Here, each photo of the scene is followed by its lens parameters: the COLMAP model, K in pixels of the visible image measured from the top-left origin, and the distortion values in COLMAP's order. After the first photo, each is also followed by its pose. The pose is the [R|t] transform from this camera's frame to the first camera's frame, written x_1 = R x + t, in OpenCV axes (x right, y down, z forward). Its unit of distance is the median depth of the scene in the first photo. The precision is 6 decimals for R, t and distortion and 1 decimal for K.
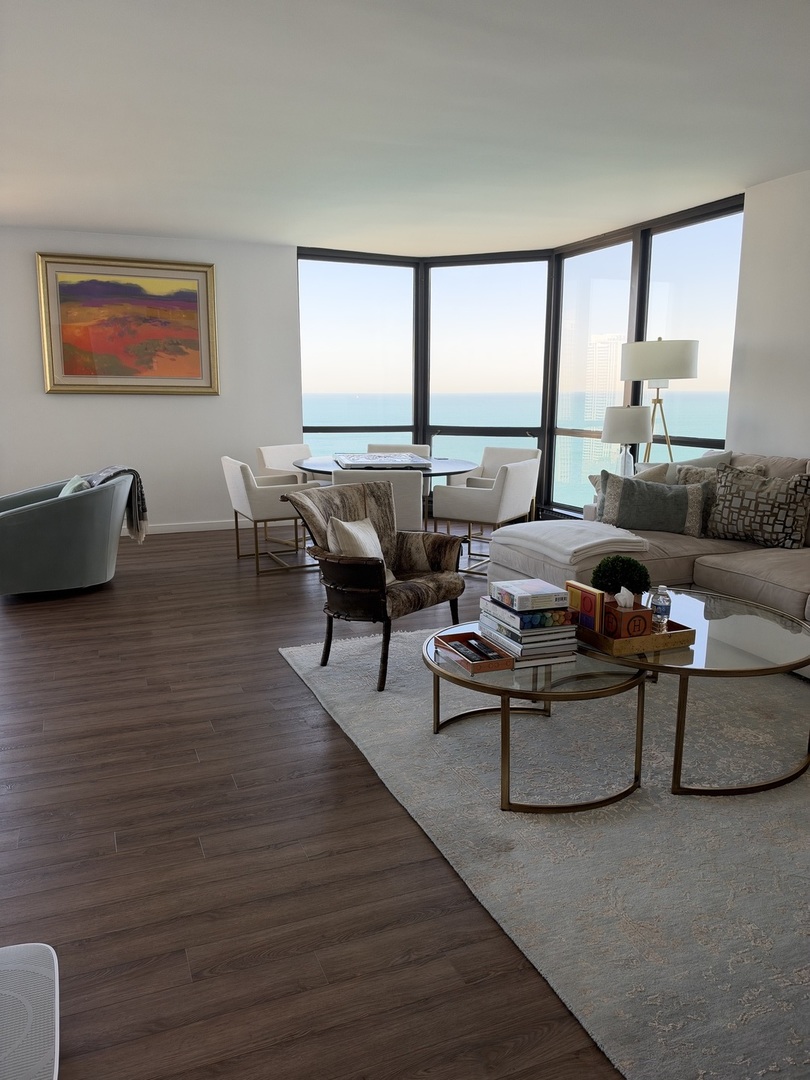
lens RADIAL K [[823.7, 0, 421.3], [0, 823.7, 523.4], [0, 0, 1]] dist [0.092799, -0.210944]
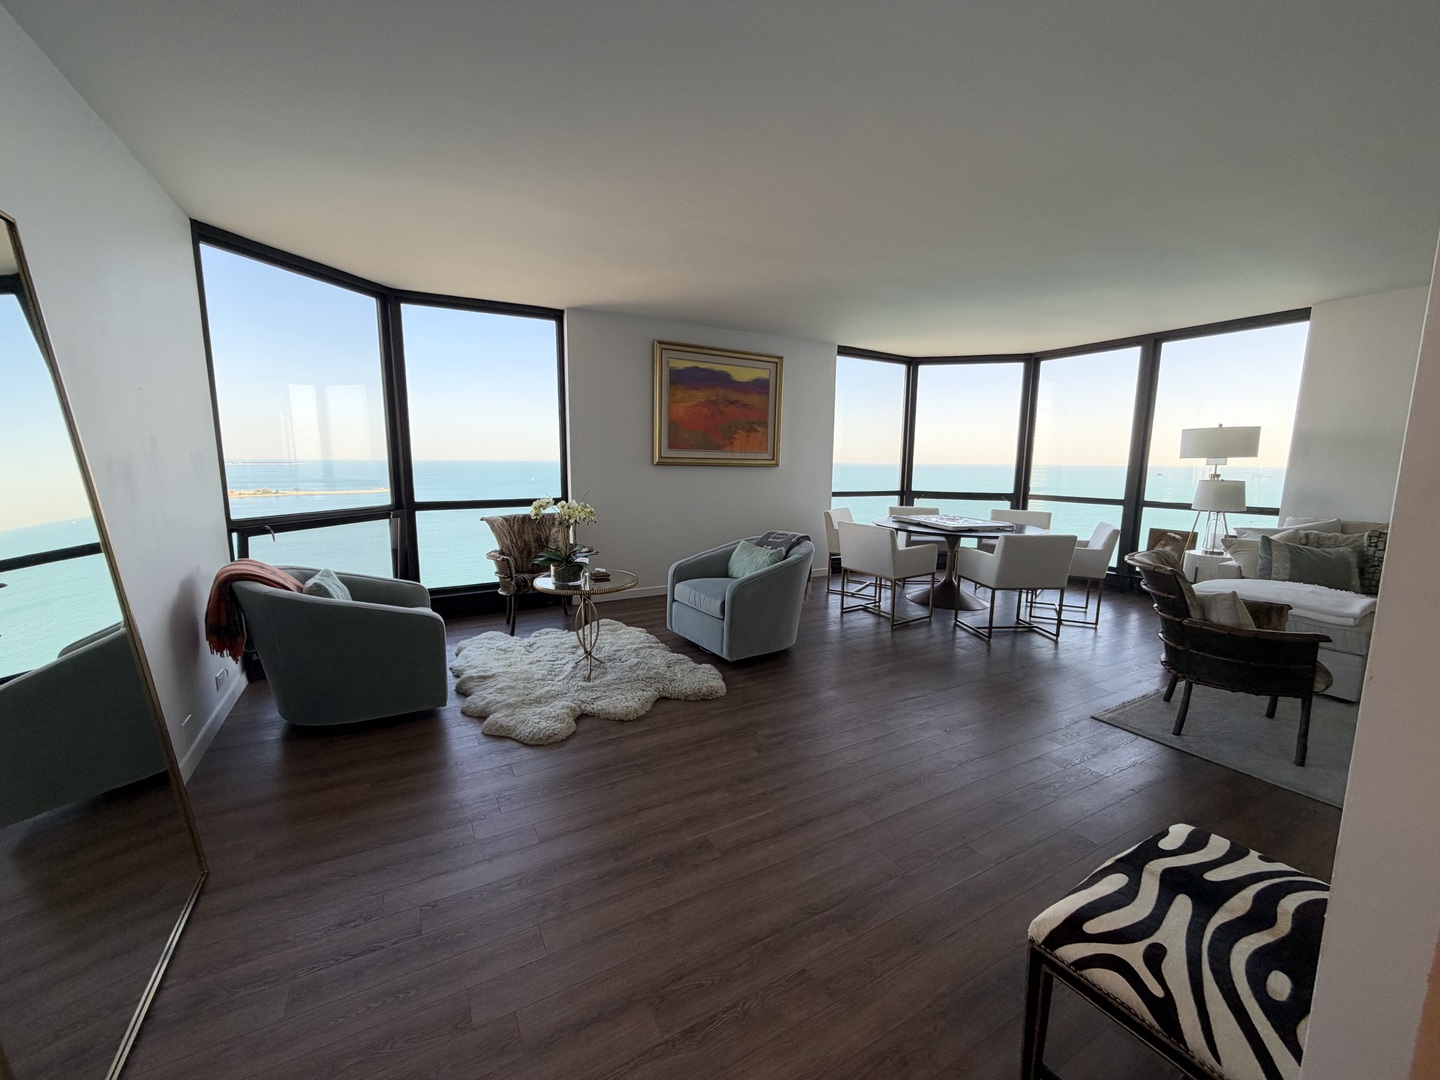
lens RADIAL K [[576.3, 0, 720.0], [0, 576.3, 540.0], [0, 0, 1]] dist [0.007495, 0.000082]
pose [[0.991524, -0.009636, 0.129568, -0.457672], [0.012064, 0.999766, -0.017965, -0.037920], [-0.129365, 0.019376, 0.991408, 0.207010]]
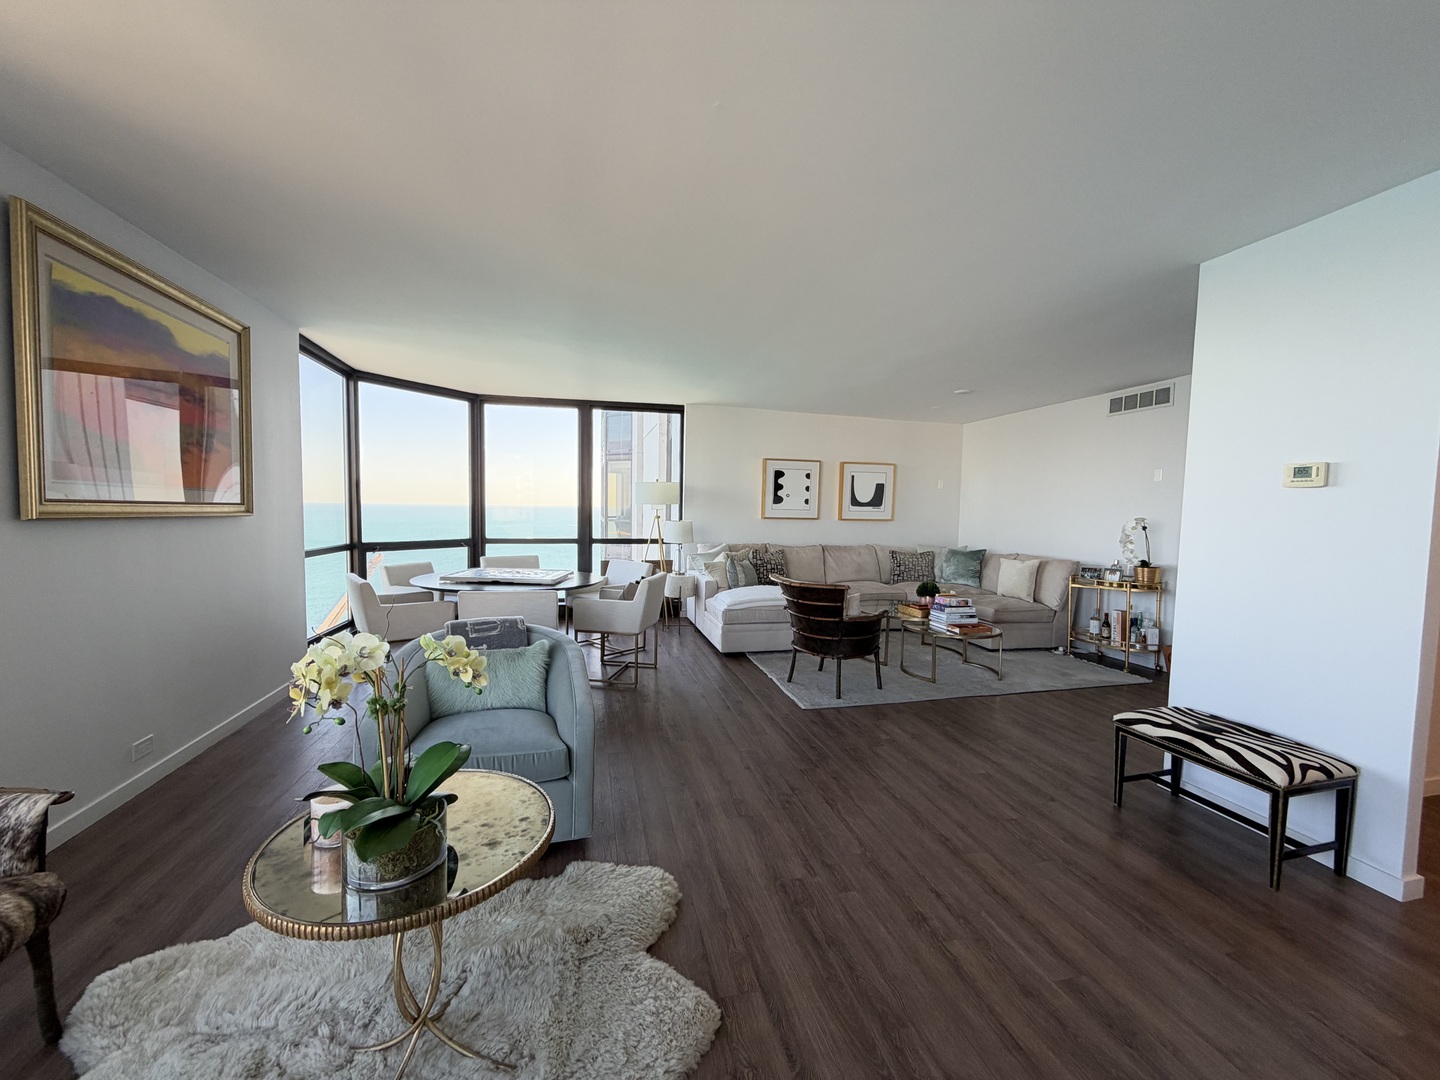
lens RADIAL K [[576.3, 0, 720.0], [0, 576.3, 540.0], [0, 0, 1]] dist [0.007495, 0.000082]
pose [[0.151840, -0.055680, 0.986836, -0.678318], [0.141788, 0.989313, 0.034004, -0.101672], [-0.978182, 0.134759, 0.158112, 0.580250]]
